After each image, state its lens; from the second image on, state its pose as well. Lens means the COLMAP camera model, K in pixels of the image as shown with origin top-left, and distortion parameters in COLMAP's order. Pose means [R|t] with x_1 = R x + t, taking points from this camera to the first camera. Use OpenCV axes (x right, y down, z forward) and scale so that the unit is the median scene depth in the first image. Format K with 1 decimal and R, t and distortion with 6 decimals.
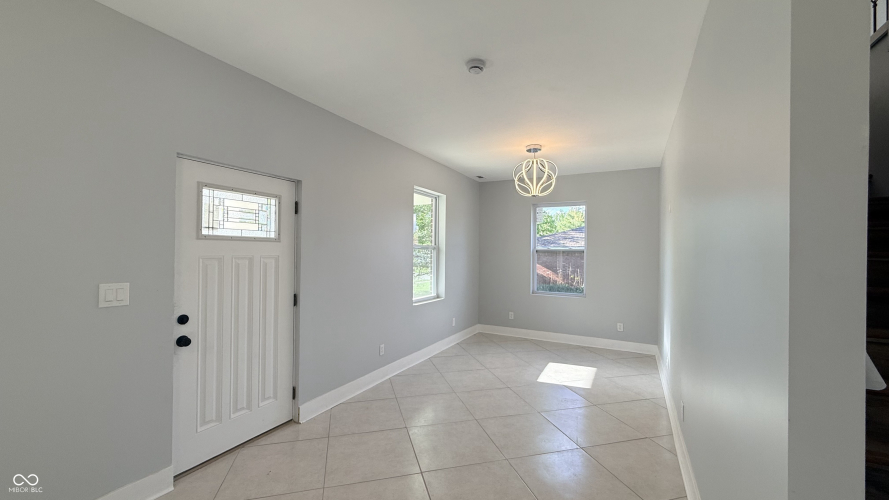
lens RADIAL K [[354.3, 0, 444.9], [0, 354.3, 252.0], [0, 0, 1]] dist [-0.001389, 0.000800]
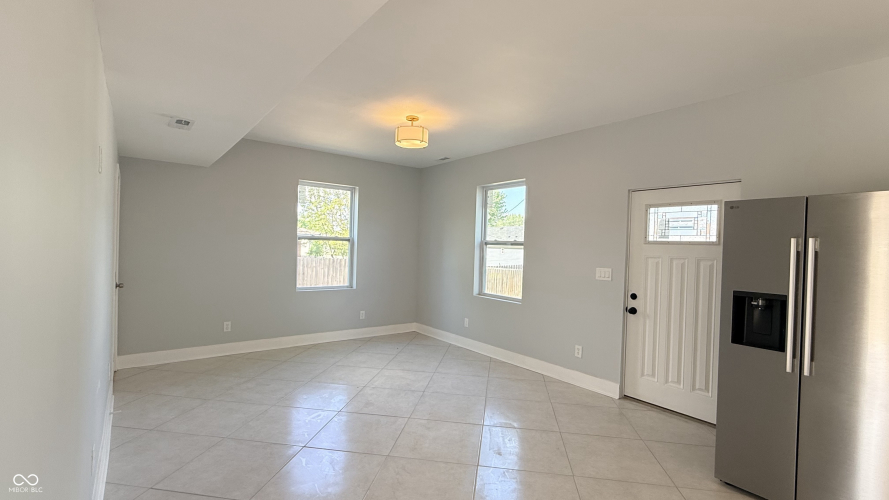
lens RADIAL K [[395.3, 0, 446.7], [0, 395.3, 252.9], [0, 0, 1]] dist [-0.001136, -0.000028]
pose [[-0.415255, 0.006839, -0.909679, 1.007427], [-0.024130, 0.999537, 0.018529, -0.009354], [0.909385, 0.029645, -0.414898, 0.843701]]
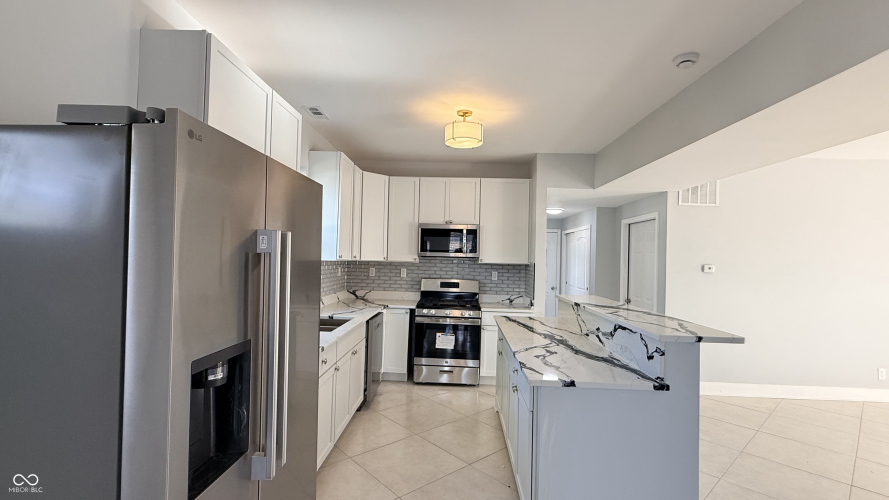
lens RADIAL K [[395.3, 0, 444.9], [0, 395.3, 252.1], [0, 0, 1]] dist [-0.001136, -0.000028]
pose [[0.895989, 0.035372, 0.442665, -0.093018], [-0.033028, 0.999370, -0.013006, -0.019428], [-0.442846, -0.002968, 0.896593, 0.672417]]
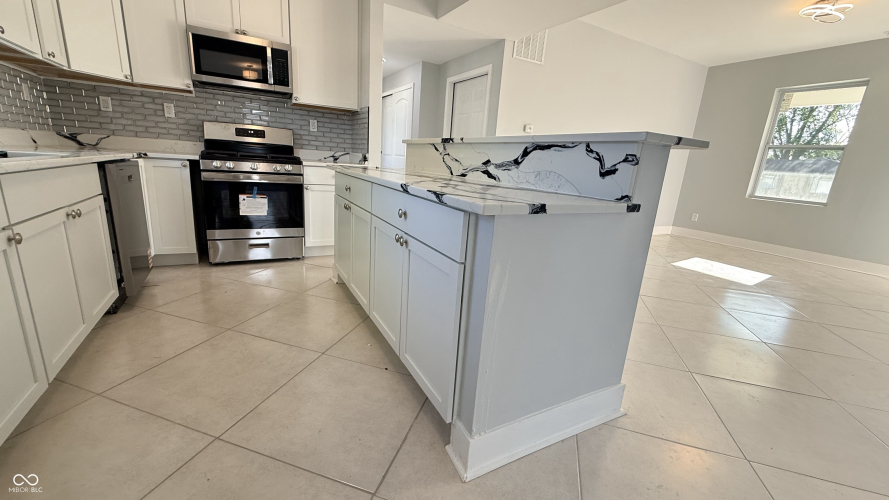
lens RADIAL K [[354.3, 0, 441.4], [0, 354.3, 249.5], [0, 0, 1]] dist [-0.001389, 0.000800]
pose [[0.547354, -0.166978, 0.820075, 0.059776], [-0.073093, 0.966612, 0.245600, 0.161257], [-0.833703, -0.194372, 0.516873, 1.101075]]
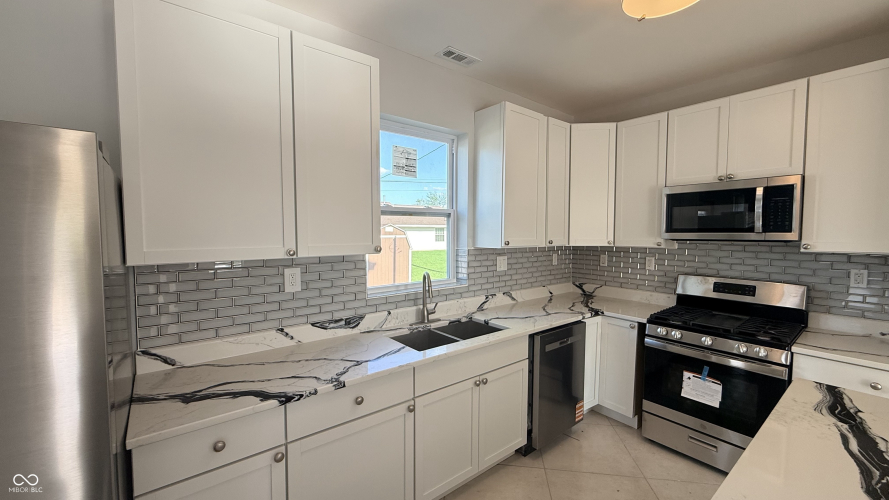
lens RADIAL K [[354.3, 0, 442.9], [0, 354.3, 249.1], [0, 0, 1]] dist [-0.001389, 0.000800]
pose [[0.917537, 0.027961, -0.396666, 0.446899], [-0.006349, 0.998428, 0.055692, -0.046033], [0.397600, -0.048581, 0.916272, 1.185091]]
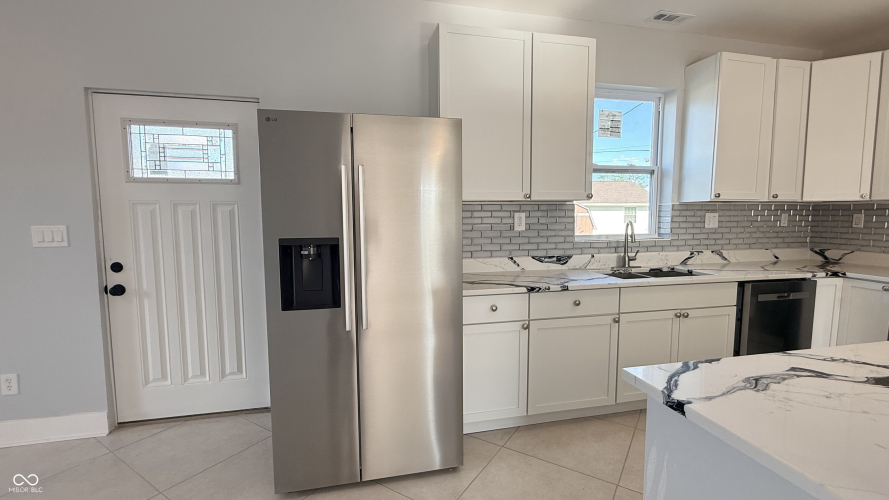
lens RADIAL K [[395.3, 0, 444.3], [0, 395.3, 248.9], [0, 0, 1]] dist [-0.001136, -0.000028]
pose [[0.656791, 0.070924, -0.750730, 0.558717], [0.001593, 0.995434, 0.095437, 0.034713], [0.754071, -0.063878, 0.653680, 0.847702]]
